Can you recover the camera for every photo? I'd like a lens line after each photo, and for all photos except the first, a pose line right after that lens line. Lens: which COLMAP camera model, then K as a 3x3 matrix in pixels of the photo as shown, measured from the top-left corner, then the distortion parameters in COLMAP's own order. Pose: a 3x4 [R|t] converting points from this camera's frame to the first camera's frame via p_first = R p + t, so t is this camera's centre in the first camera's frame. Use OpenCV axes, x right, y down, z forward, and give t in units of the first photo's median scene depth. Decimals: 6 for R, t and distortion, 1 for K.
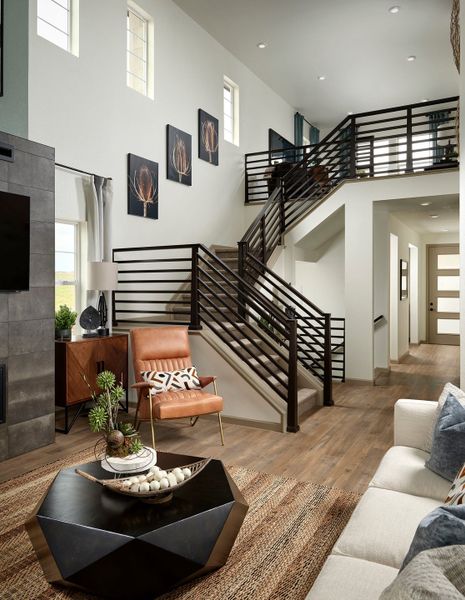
lens RADIAL K [[466.9, 0, 233.1], [0, 466.9, 298.5], [0, 0, 1]] dist [-0.046376, -0.006021]
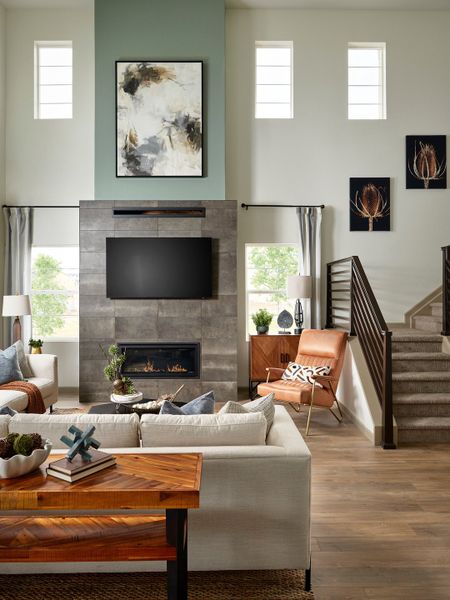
lens RADIAL K [[452.8, 0, 227.1], [0, 452.8, 293.6], [0, 0, 1]] dist [-0.002694, -0.003760]
pose [[0.476888, -0.000288, -0.878964, 0.820150], [-0.018979, 0.999763, -0.010625, -0.013194], [0.878759, 0.021749, 0.476770, 0.274343]]
